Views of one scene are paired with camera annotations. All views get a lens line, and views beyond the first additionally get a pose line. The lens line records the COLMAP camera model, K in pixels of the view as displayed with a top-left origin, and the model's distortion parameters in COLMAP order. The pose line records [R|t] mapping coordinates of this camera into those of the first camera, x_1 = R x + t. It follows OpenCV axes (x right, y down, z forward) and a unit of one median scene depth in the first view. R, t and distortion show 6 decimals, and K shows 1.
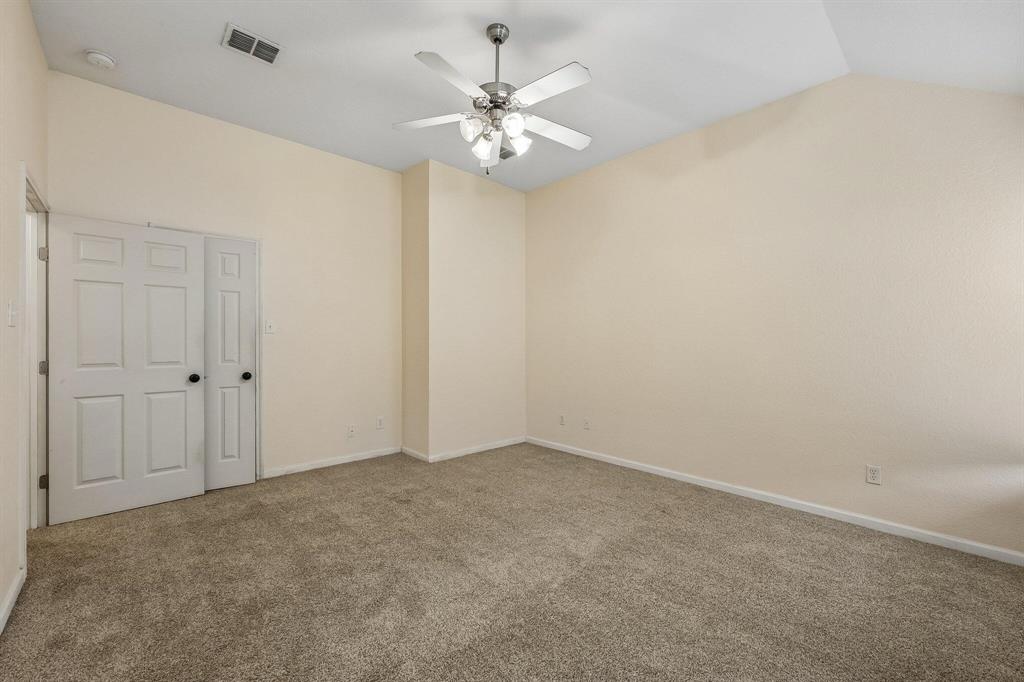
lens RADIAL K [[412.9, 0, 510.9], [0, 412.9, 340.7], [0, 0, 1]] dist [0.000698, -0.000344]
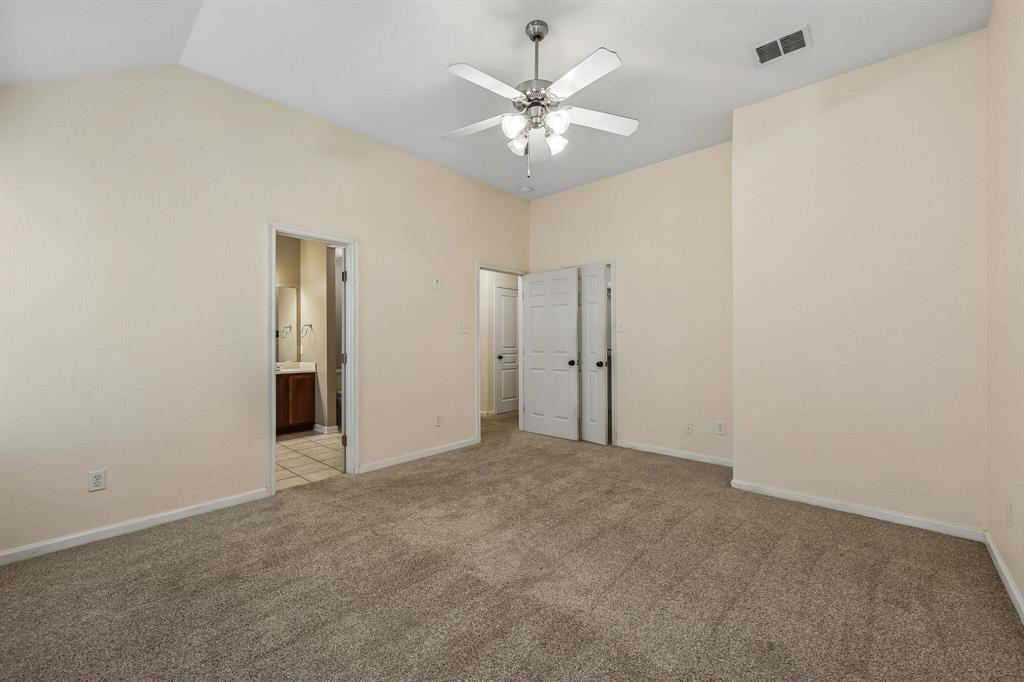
lens RADIAL K [[400.7, 0, 512.0], [0, 400.7, 341.0], [0, 0, 1]] dist [-0.002166, -0.000134]
pose [[0.120893, 0.001872, -0.992664, 0.787355], [-0.001819, 0.999997, 0.001664, 0.009611], [0.992664, 0.001604, 0.120897, 0.698533]]
